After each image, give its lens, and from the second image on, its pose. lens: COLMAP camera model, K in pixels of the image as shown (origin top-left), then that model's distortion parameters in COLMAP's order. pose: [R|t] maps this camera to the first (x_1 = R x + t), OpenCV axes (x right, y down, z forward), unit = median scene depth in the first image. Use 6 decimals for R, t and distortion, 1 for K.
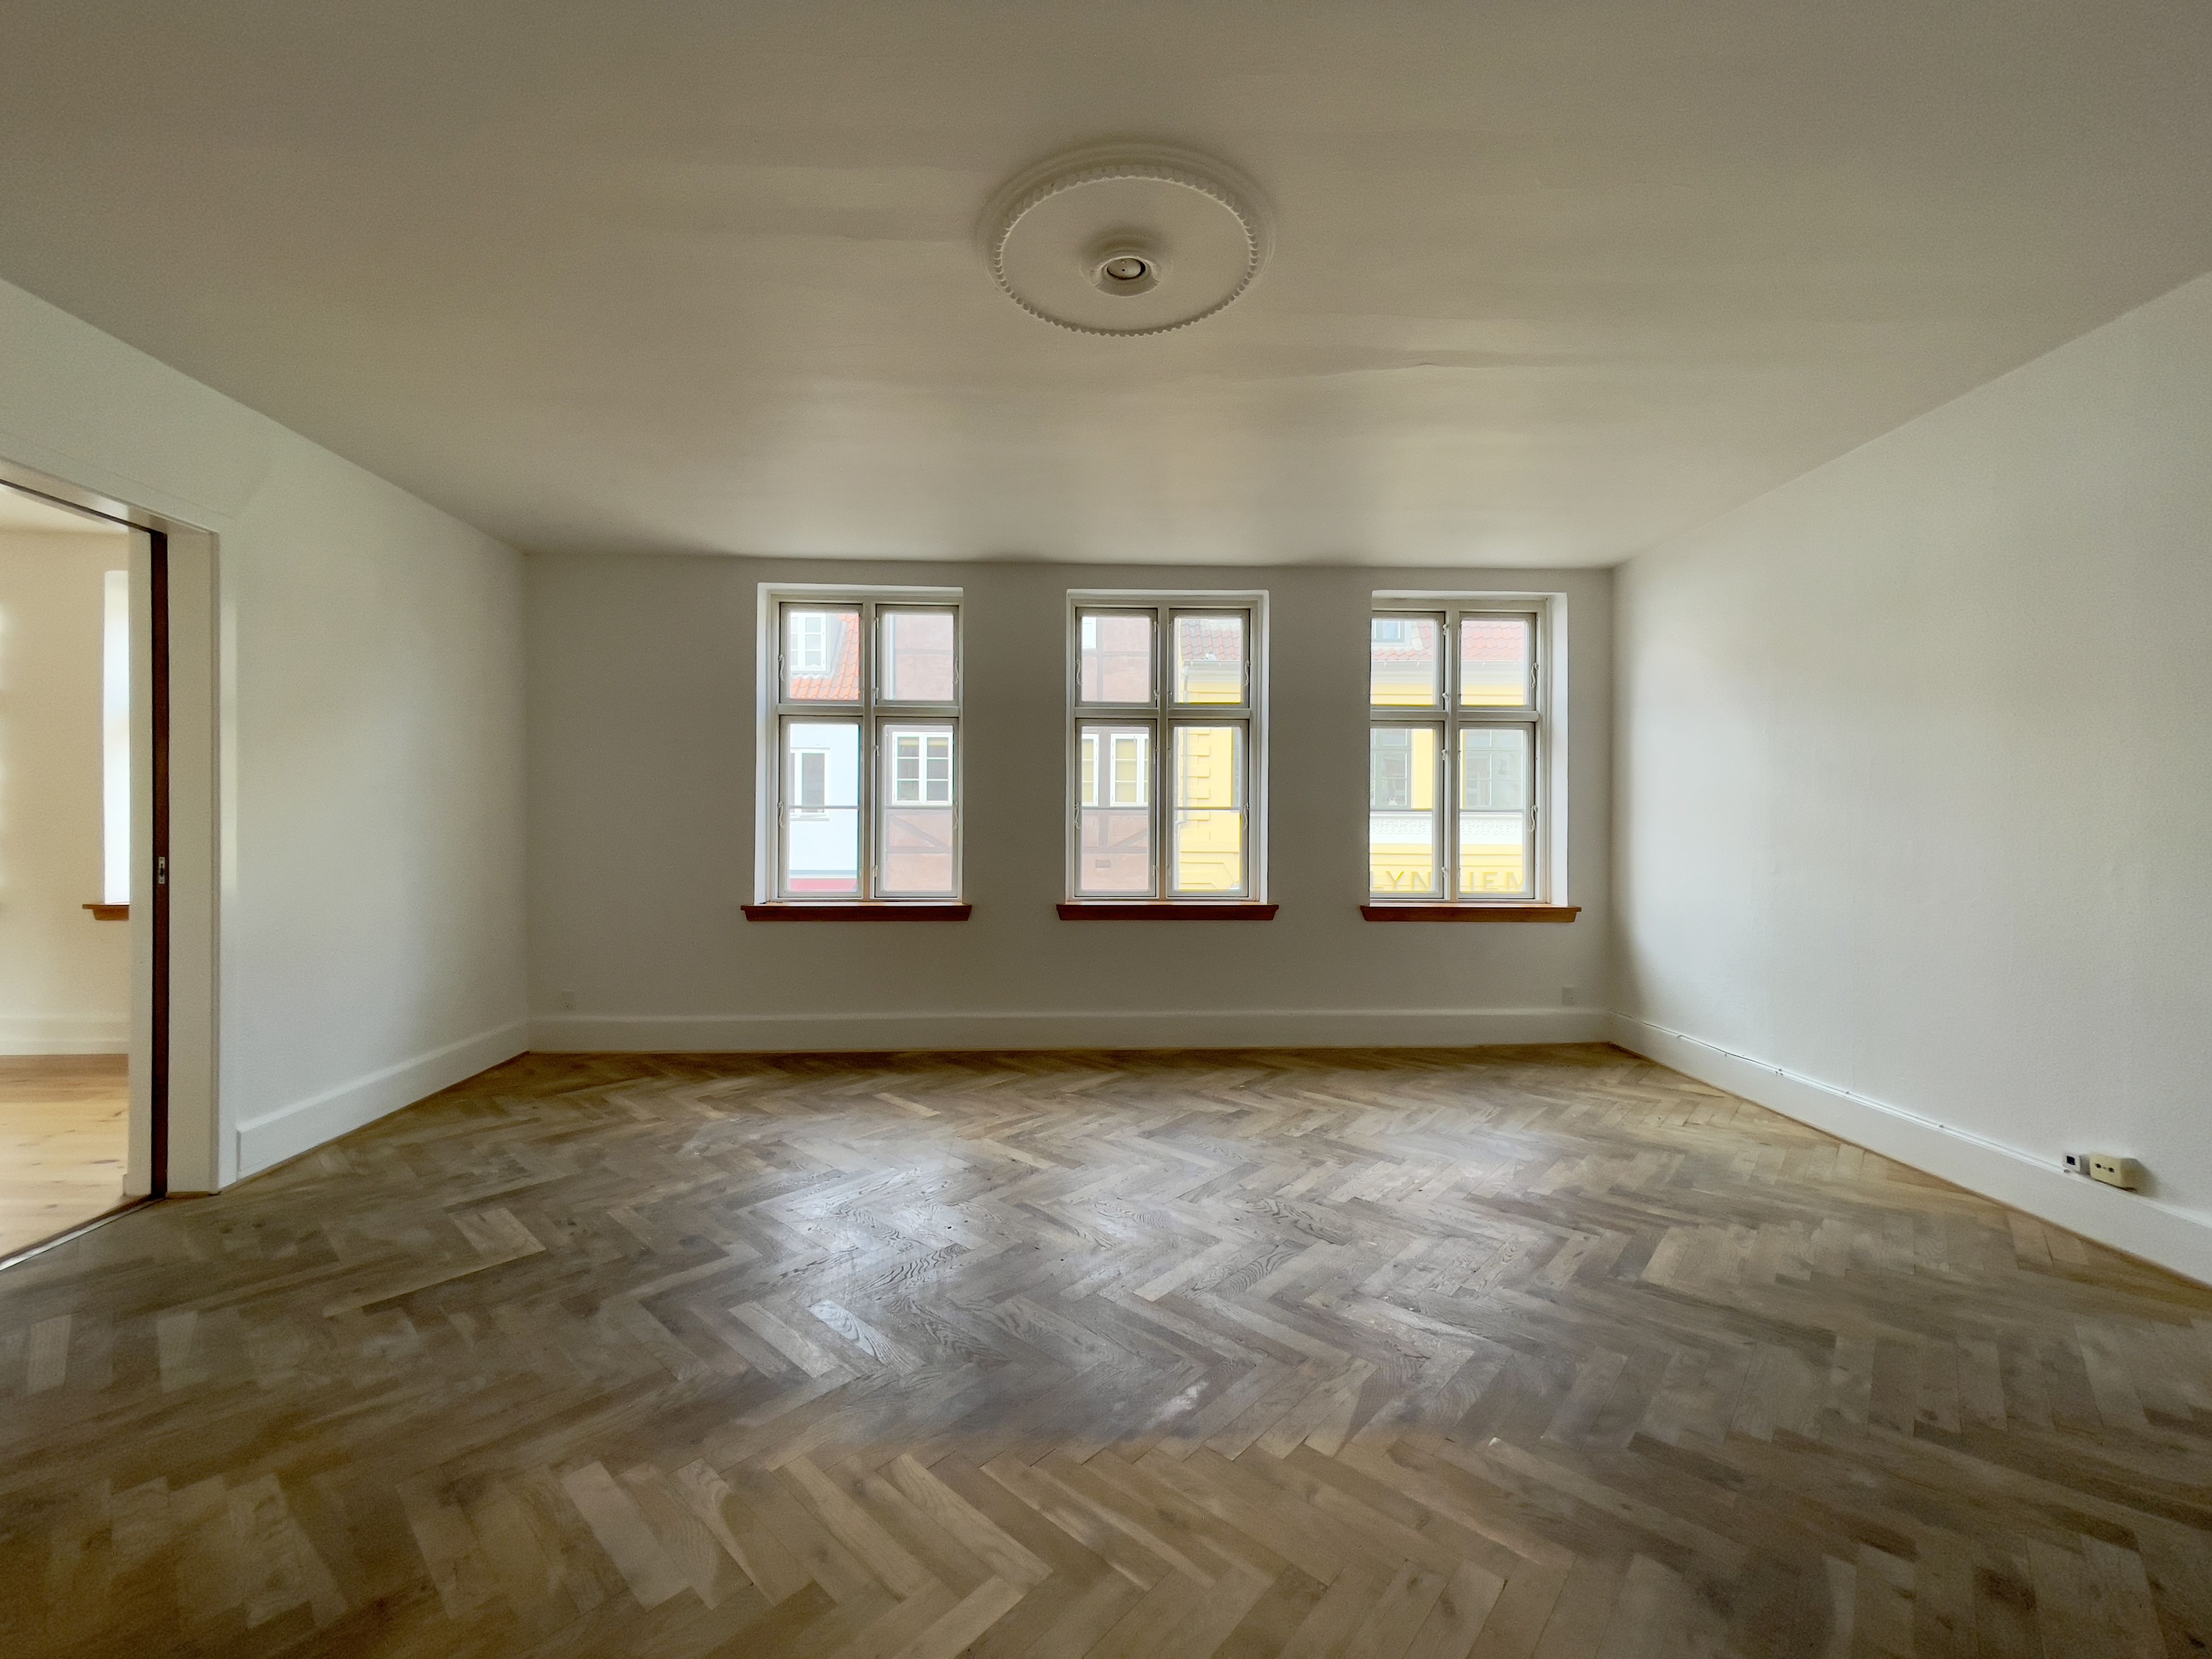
lens RADIAL K [[896.1, 0, 1099.8], [0, 896.1, 828.4], [0, 0, 1]] dist [0.000336, 0.000144]
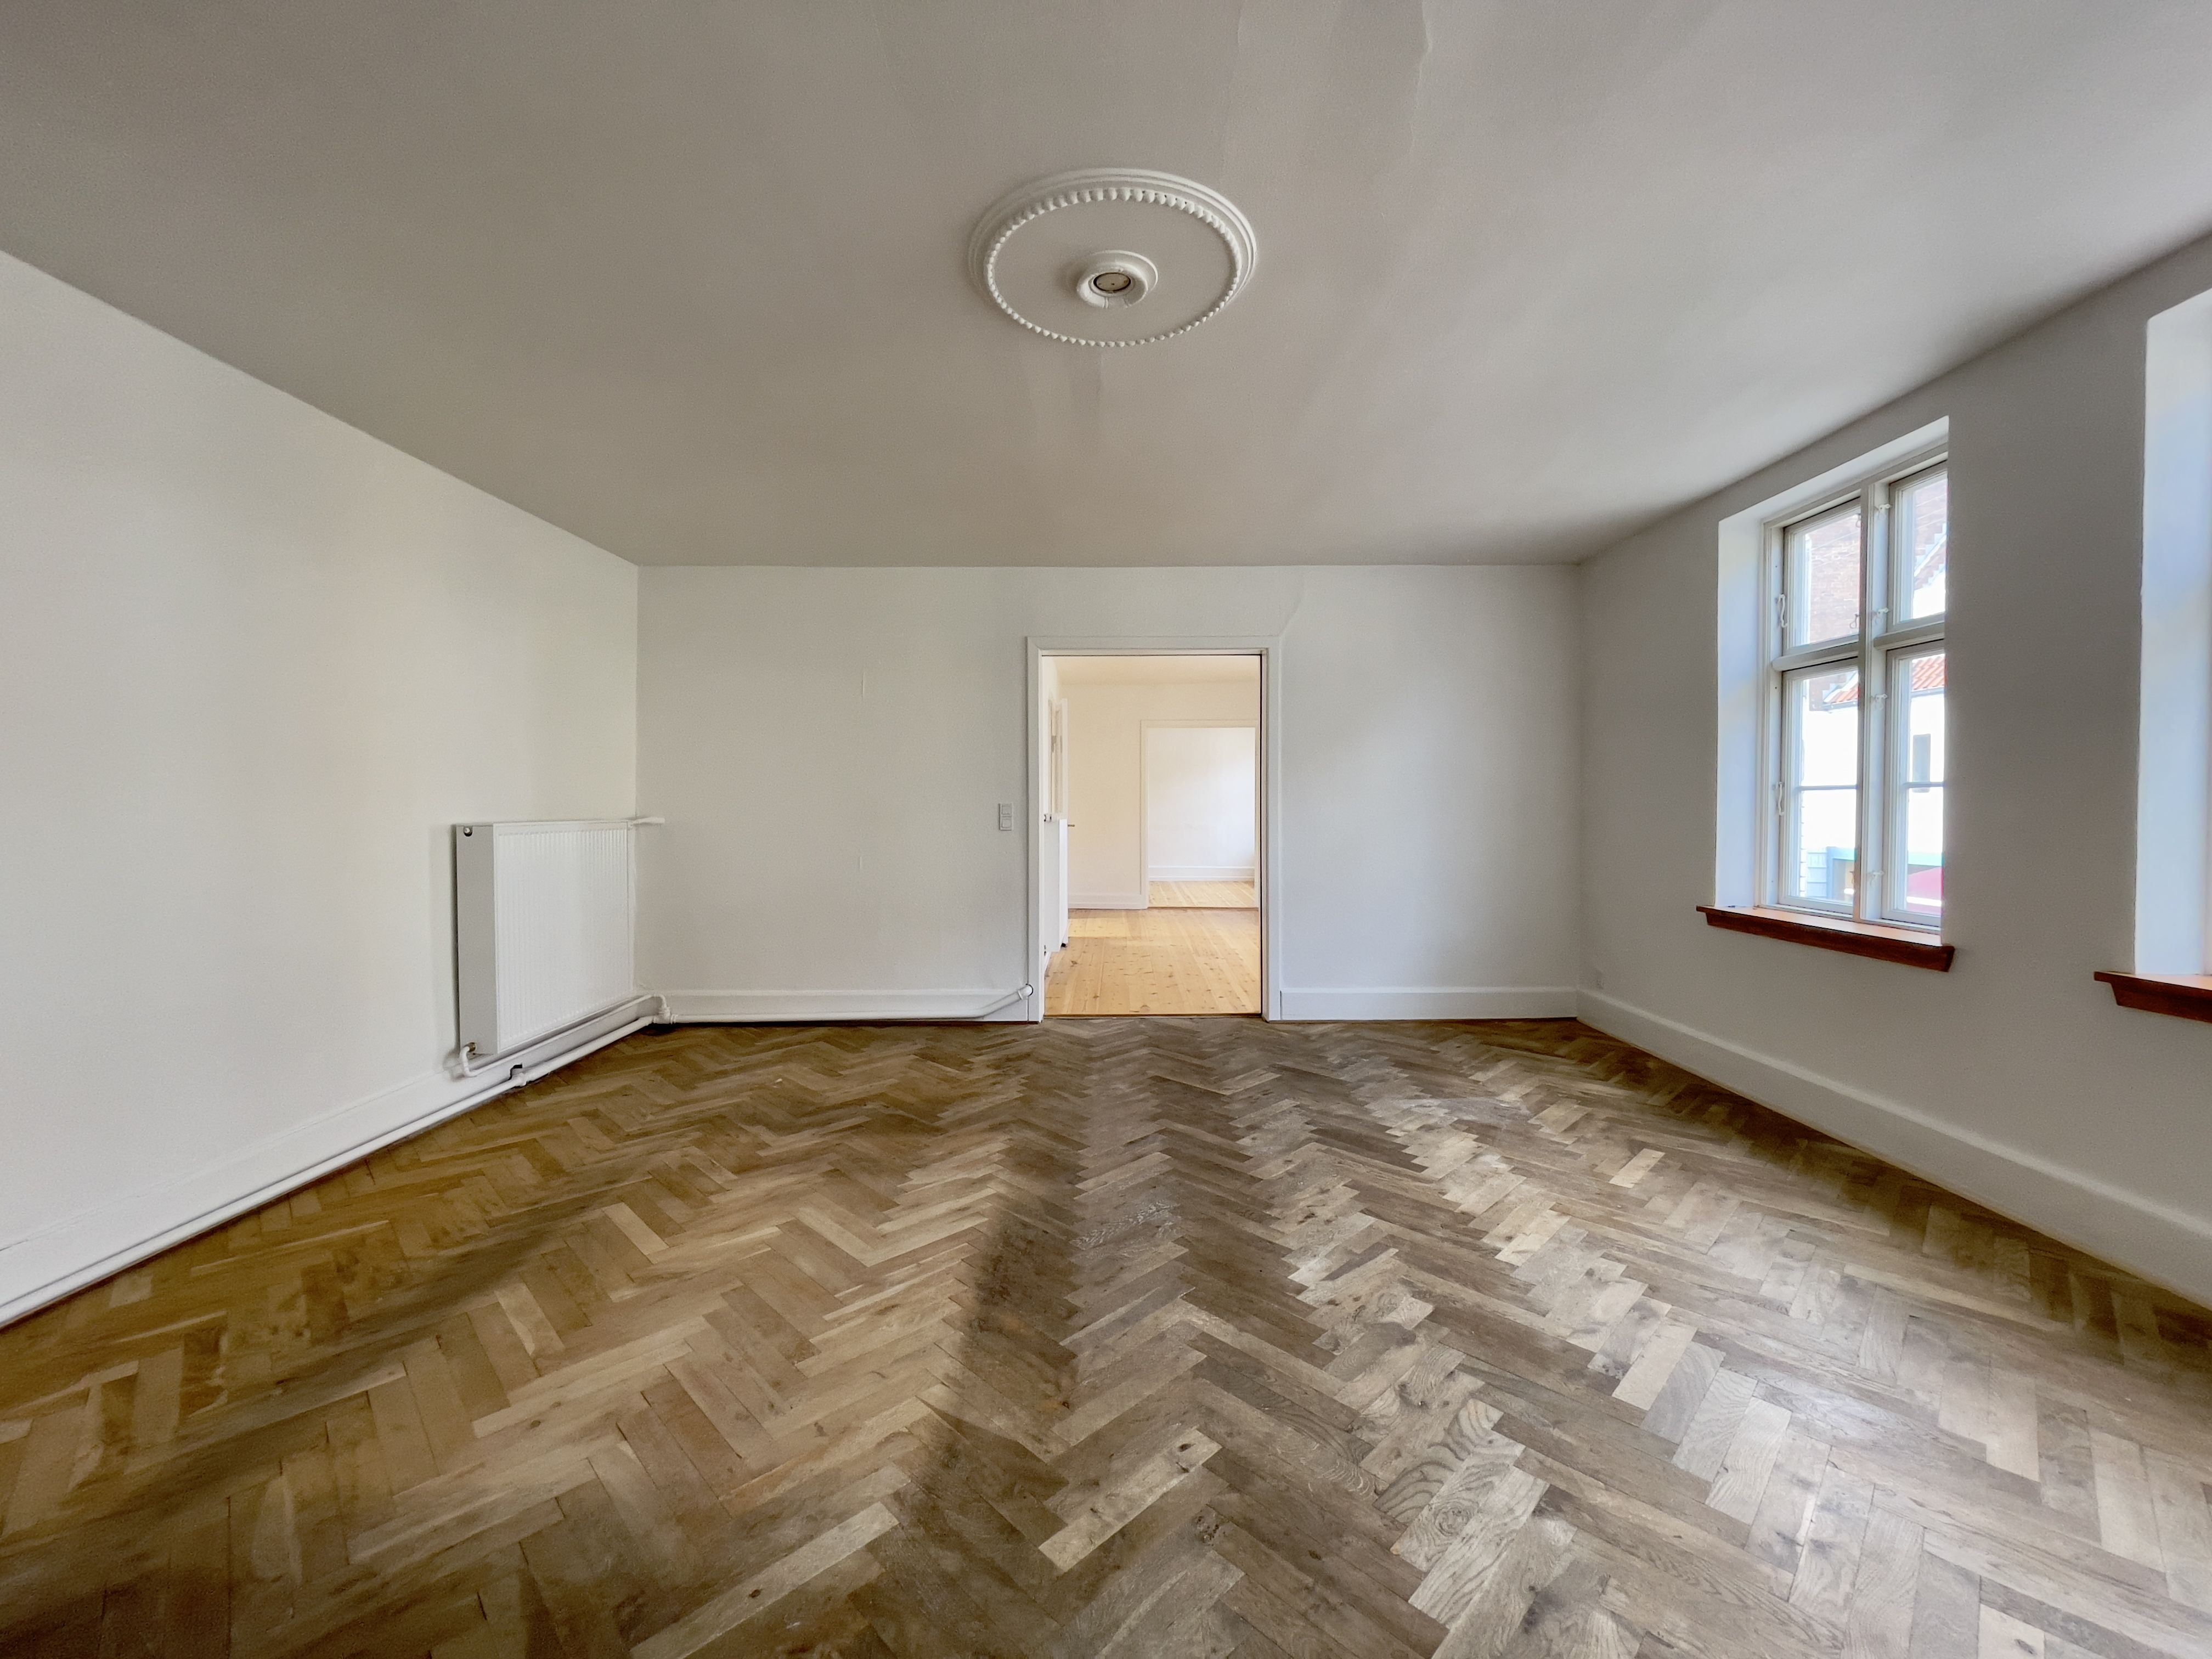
lens RADIAL K [[896.1, 0, 1099.8], [0, 896.1, 828.4], [0, 0, 1]] dist [0.000336, 0.000144]
pose [[-0.051075, 0.017739, -0.998537, 0.567767], [0.000240, 0.999842, 0.017750, -0.004462], [0.998695, 0.000667, -0.051072, 0.547430]]
